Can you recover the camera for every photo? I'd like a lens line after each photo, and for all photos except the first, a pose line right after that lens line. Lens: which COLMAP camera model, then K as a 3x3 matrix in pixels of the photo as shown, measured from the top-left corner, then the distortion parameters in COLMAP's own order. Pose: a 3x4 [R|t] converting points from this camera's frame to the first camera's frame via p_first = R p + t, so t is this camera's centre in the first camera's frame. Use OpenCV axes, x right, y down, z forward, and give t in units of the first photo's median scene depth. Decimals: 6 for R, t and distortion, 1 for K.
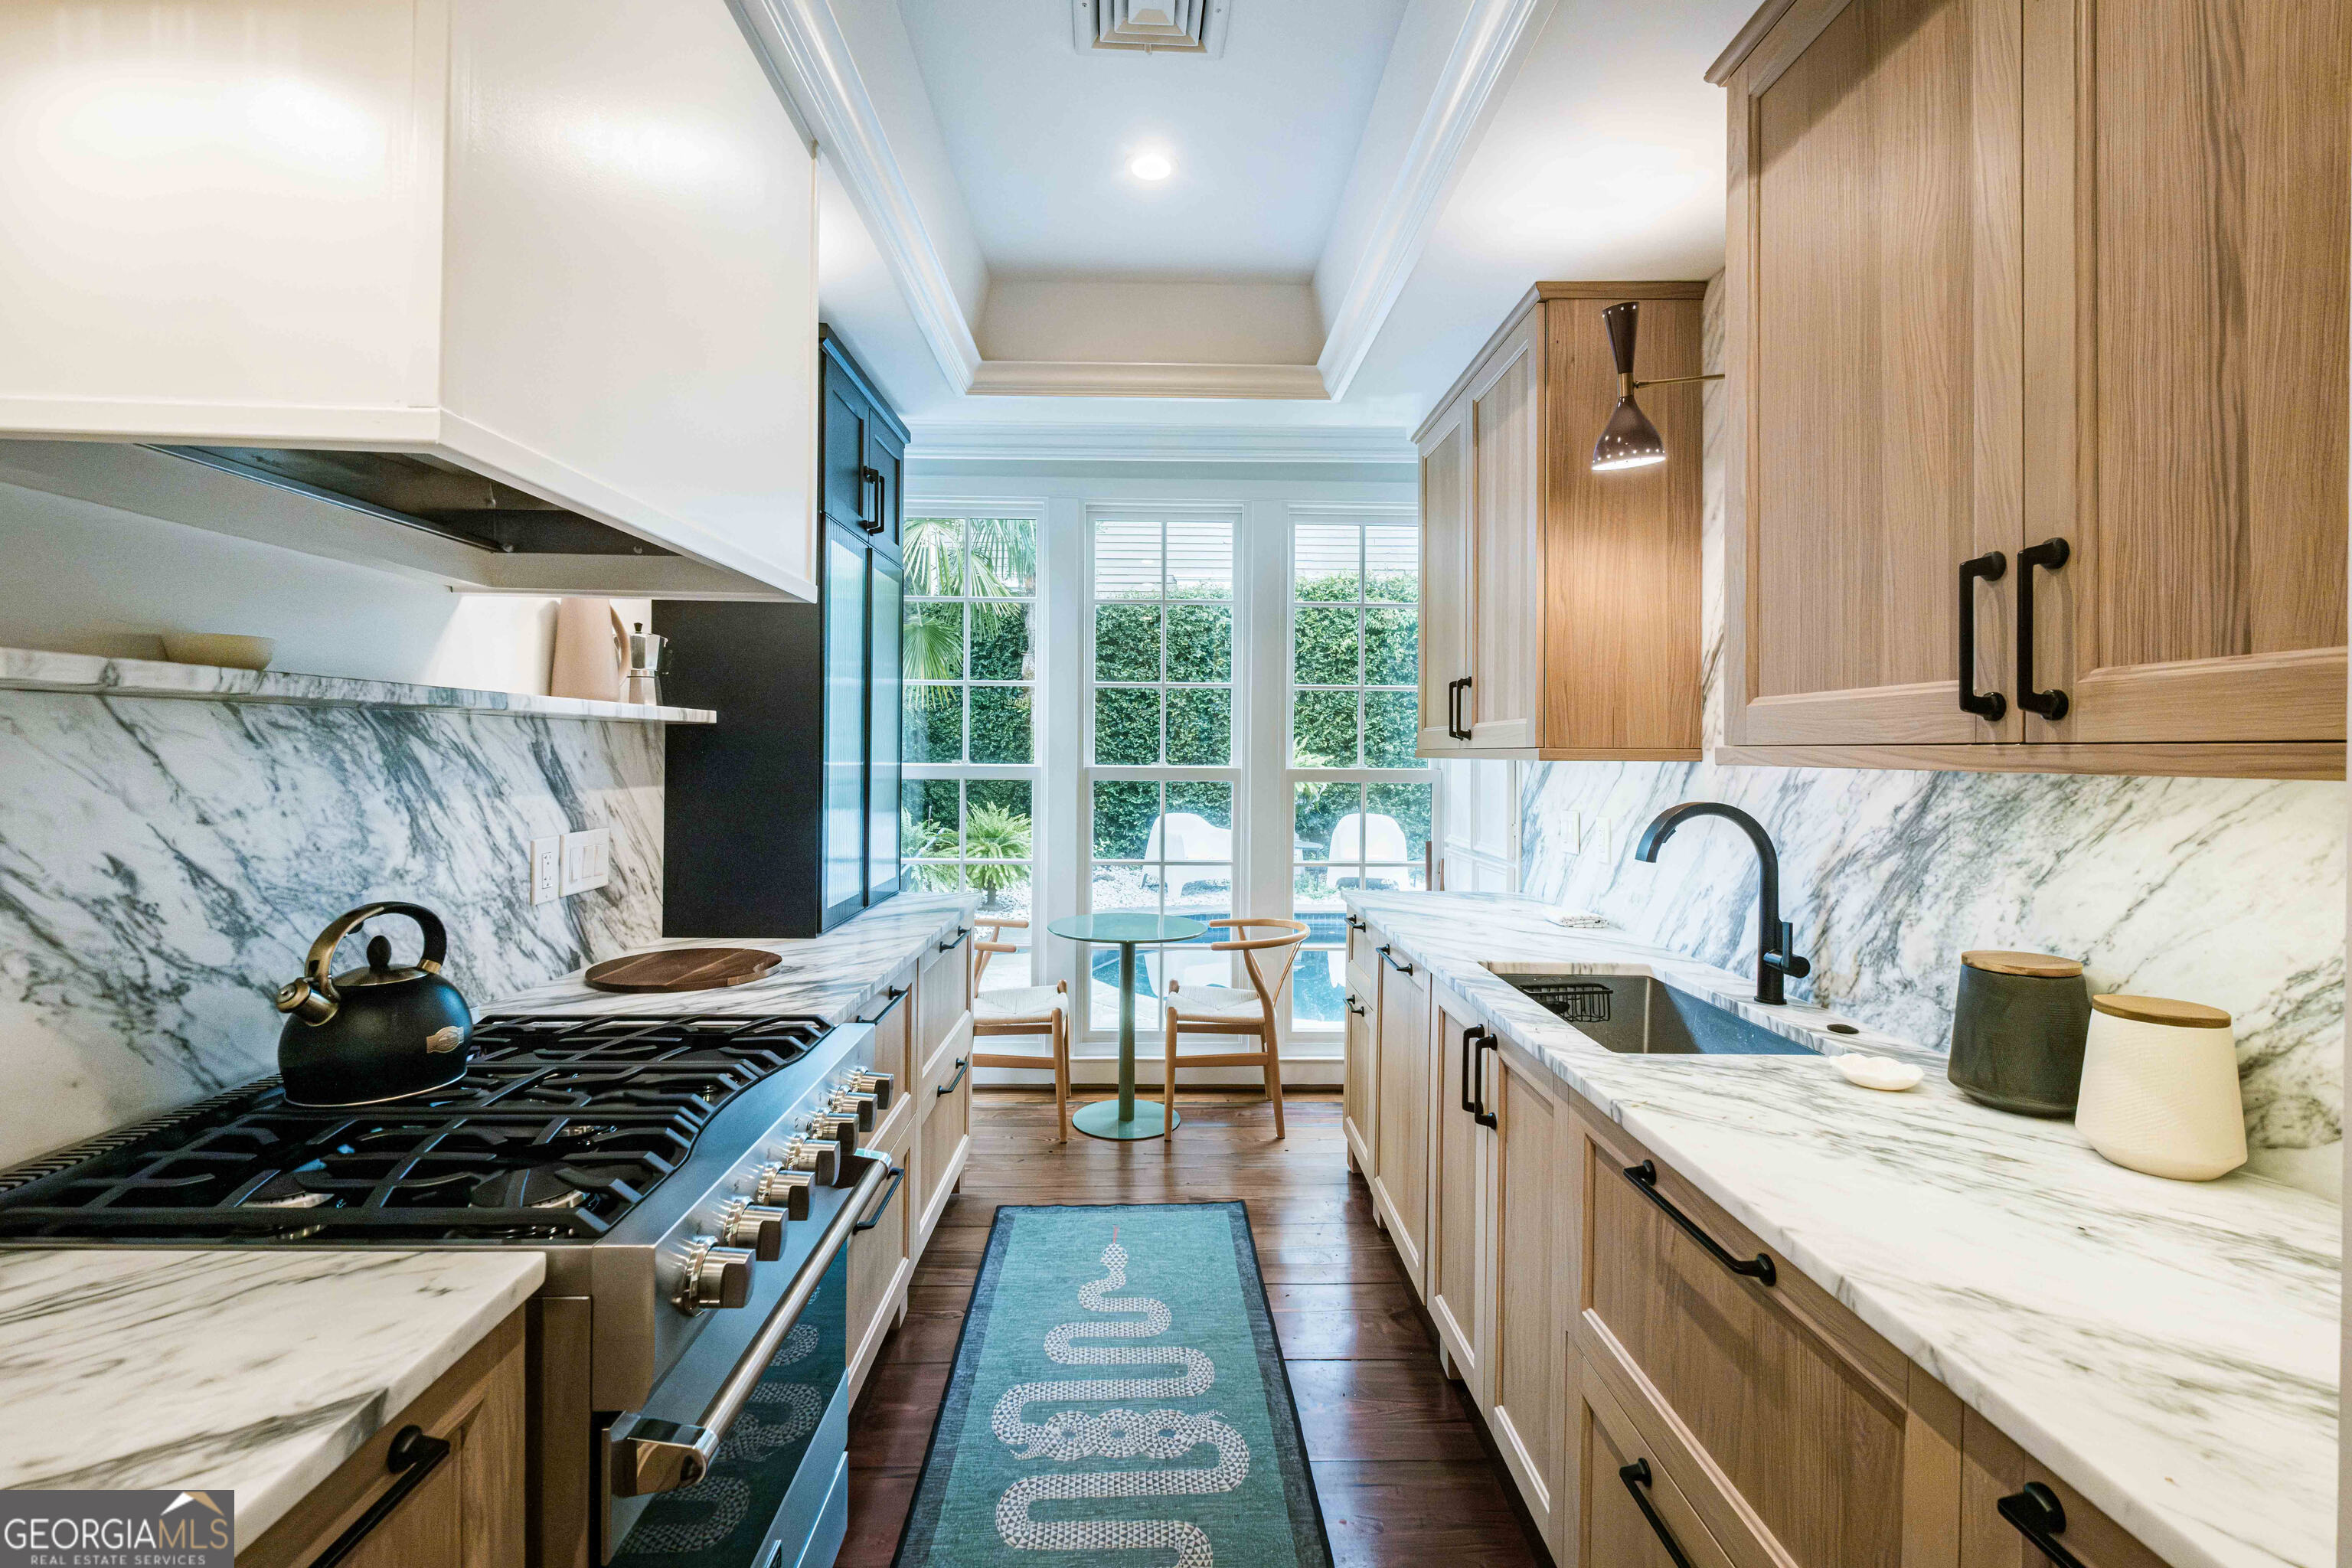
lens RADIAL K [[1041.3, 0, 1175.5], [0, 1041.3, 758.6], [0, 0, 1]] dist [0.002545, 0.000207]
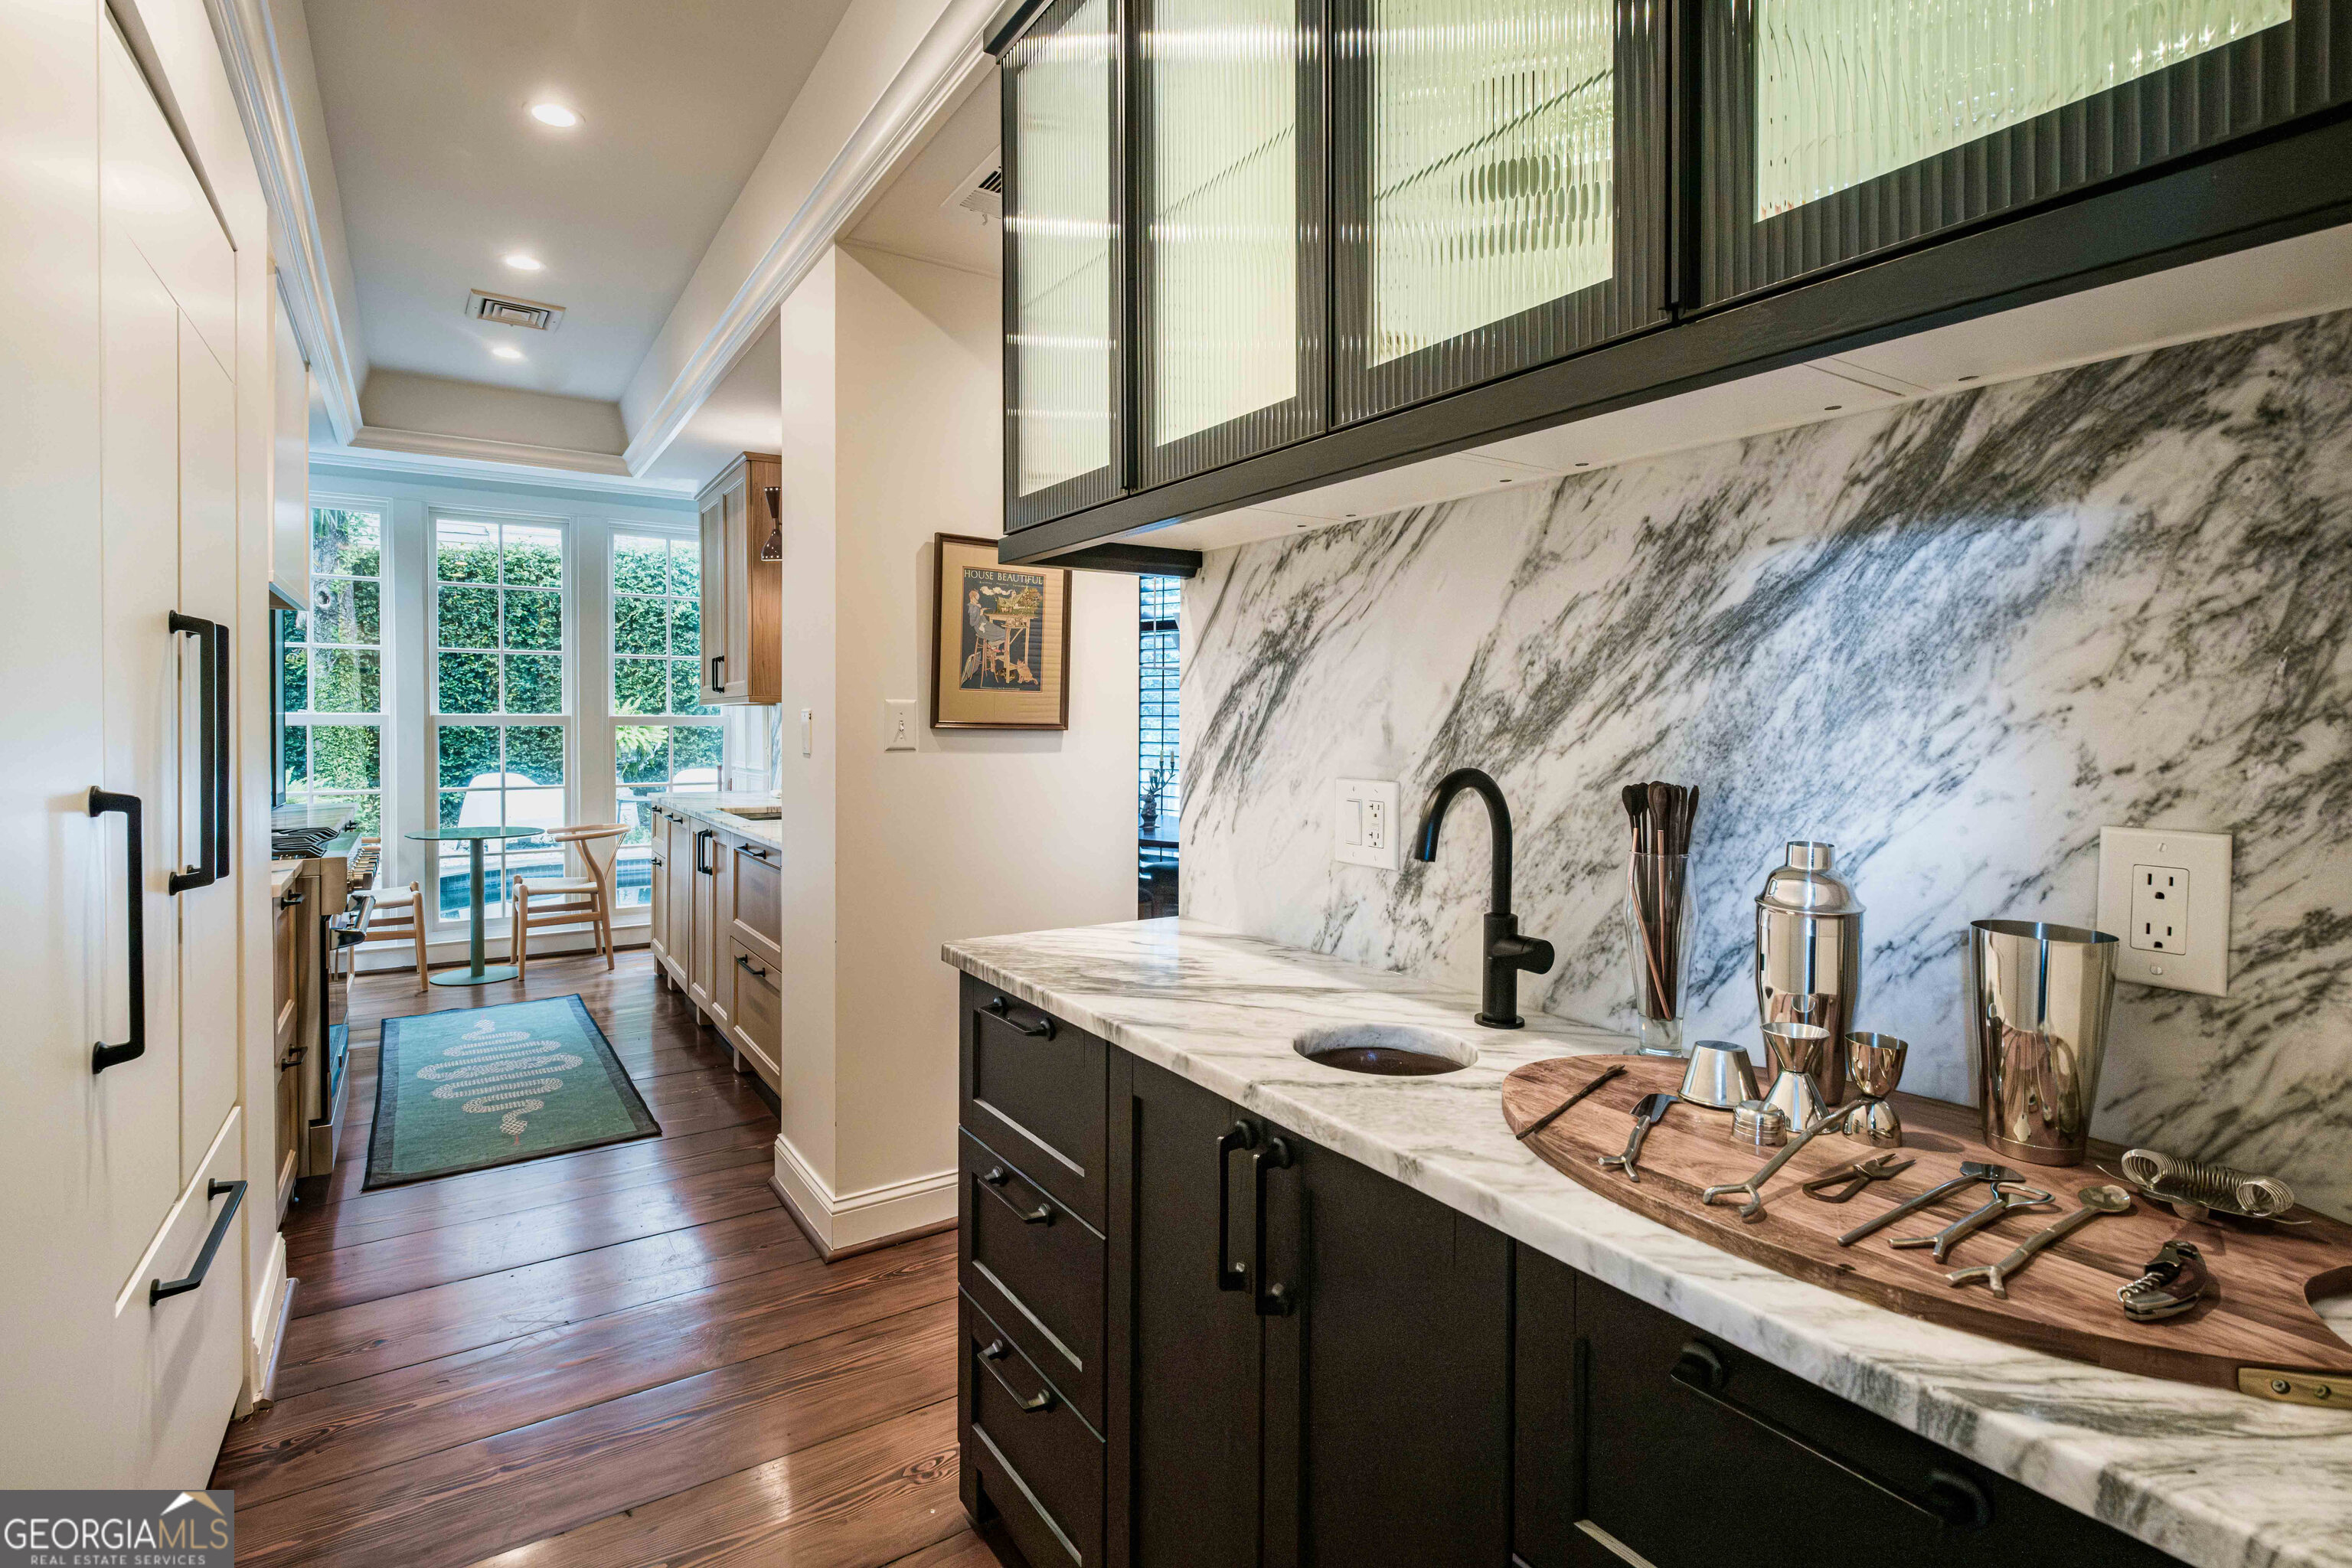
lens RADIAL K [[1136.7, 0, 1183.1], [0, 1136.7, 745.1], [0, 0, 1]] dist [-0.000245, 0.000114]
pose [[0.847848, -0.016283, 0.529990, -0.046609], [0.007936, 0.999806, 0.018021, 0.027461], [-0.530180, -0.011073, 0.847813, -0.667541]]
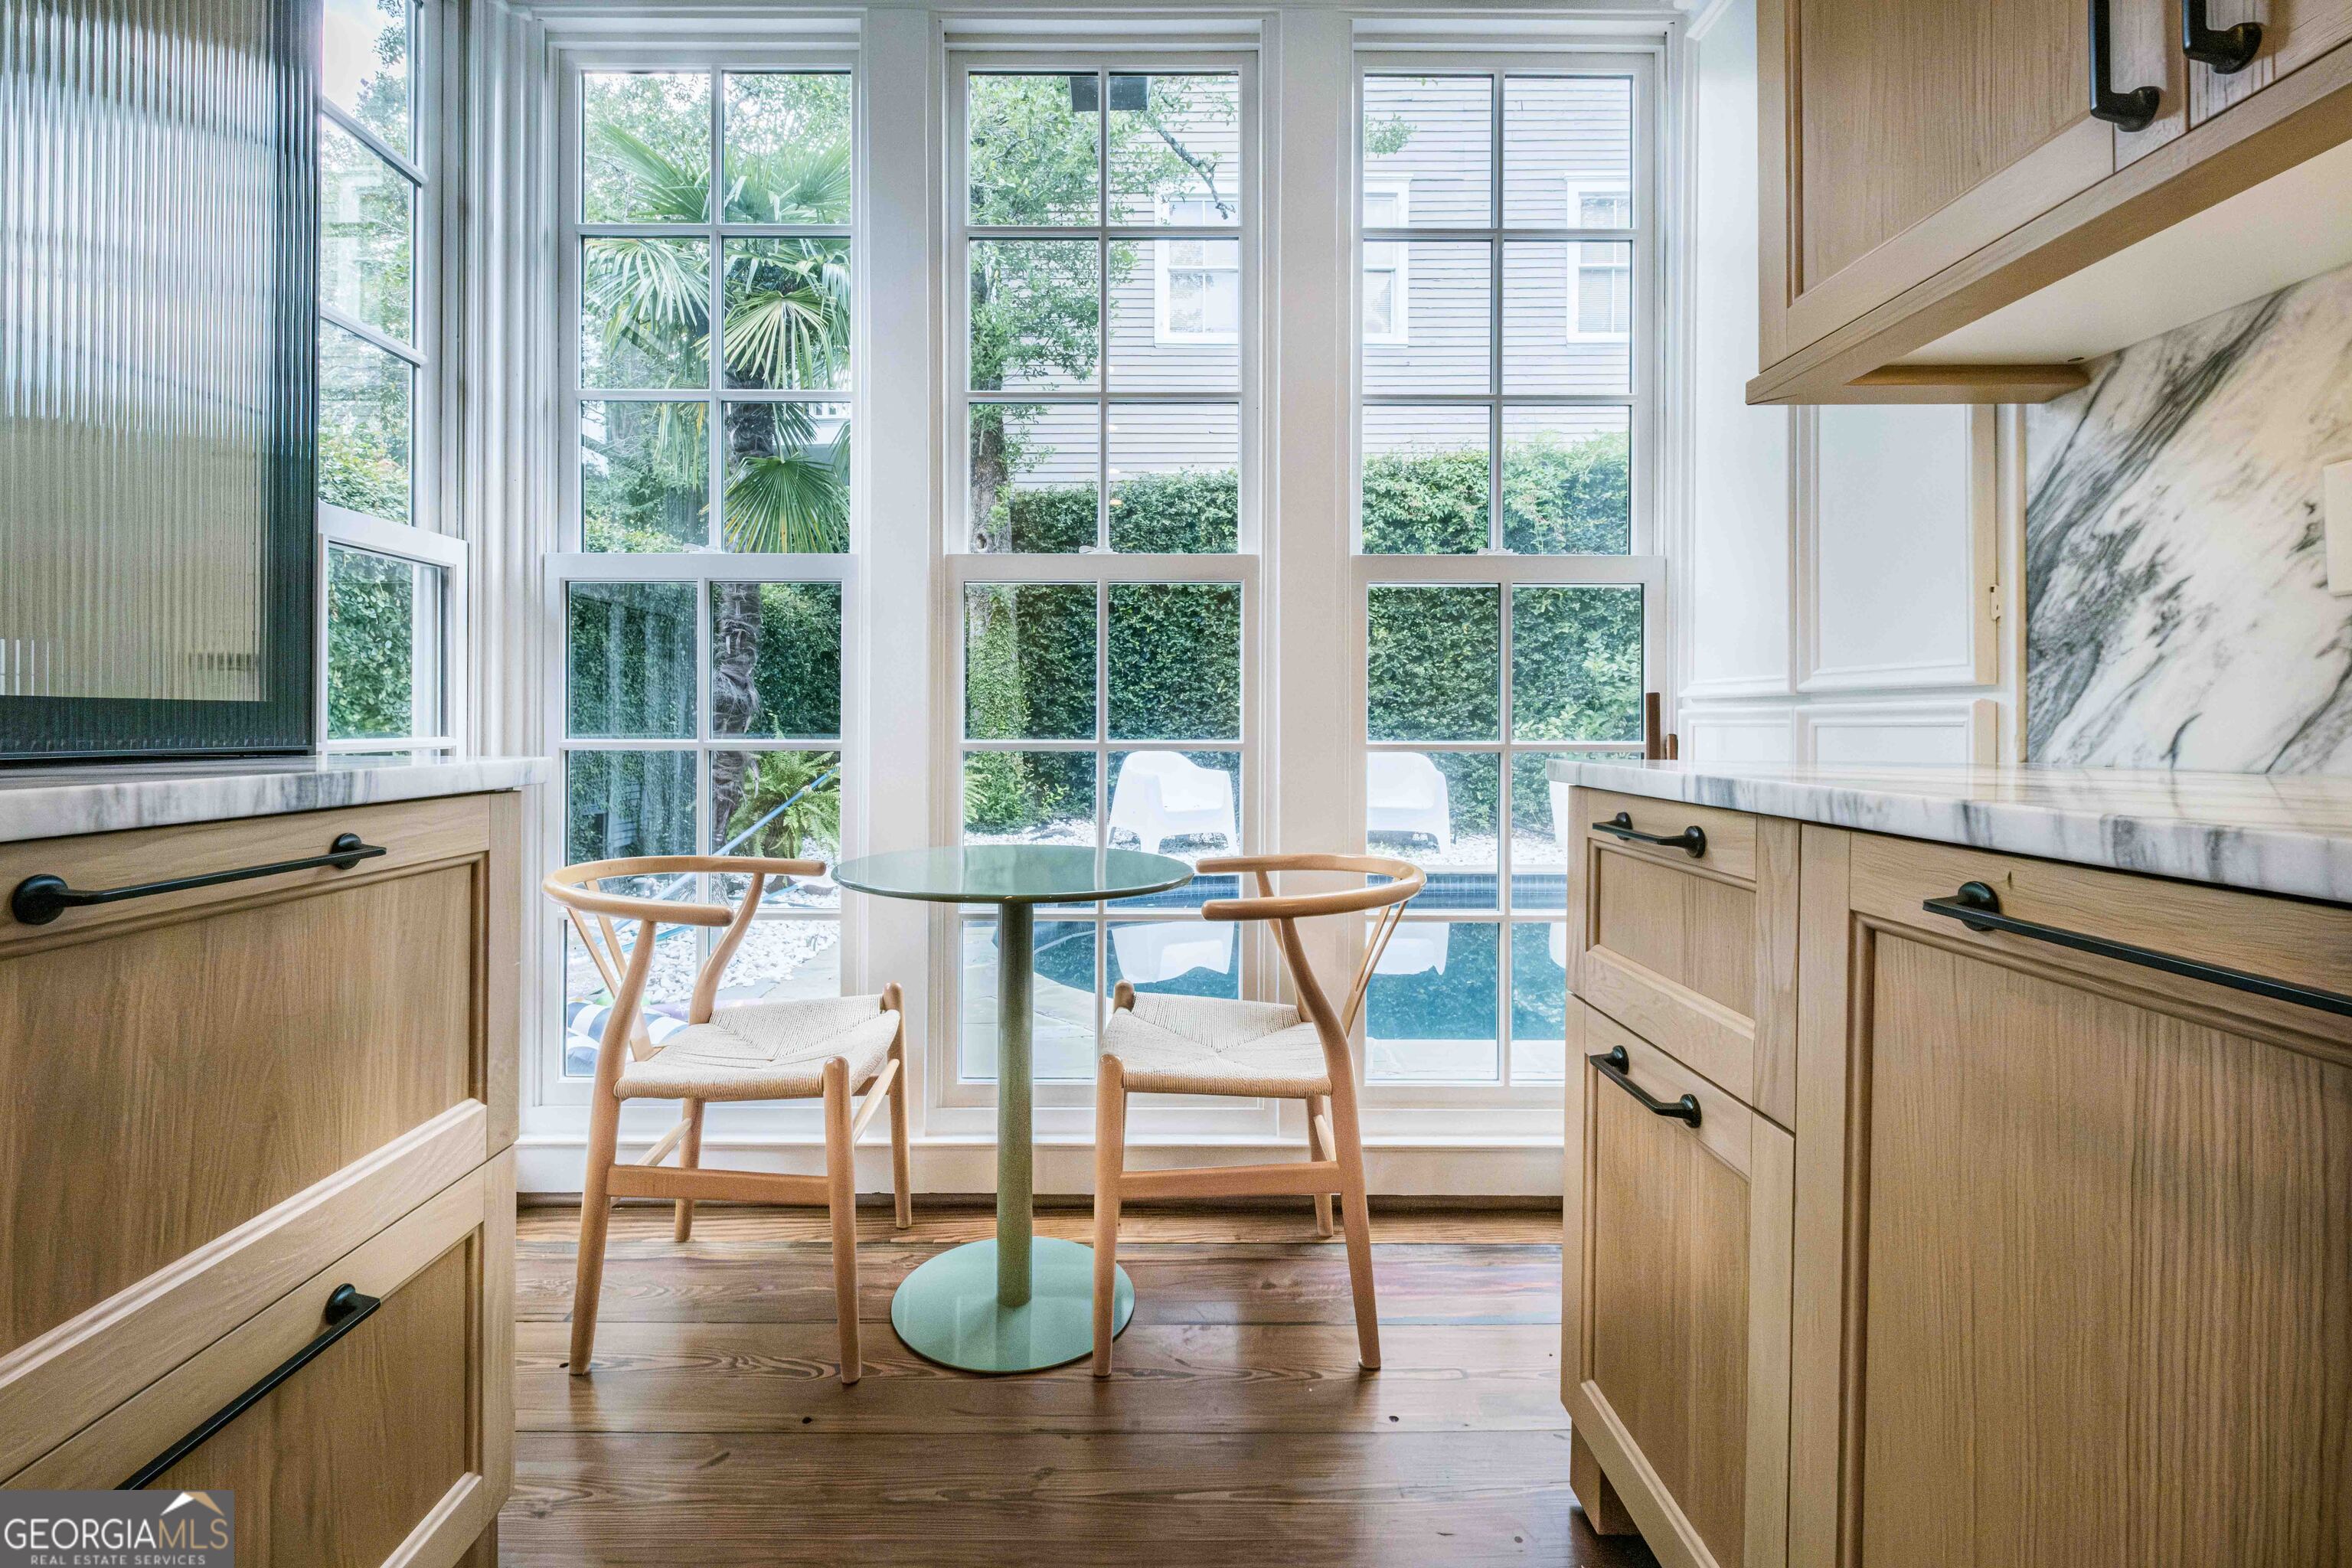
lens RADIAL K [[1041.3, 0, 1137.1], [0, 1041.3, 734.8], [0, 0, 1]] dist [0.002545, 0.000207]
pose [[0.999754, -0.005010, -0.021611, 0.015698], [0.005057, 0.999985, 0.002106, 0.096940], [0.021600, -0.002215, 0.999764, 0.517027]]
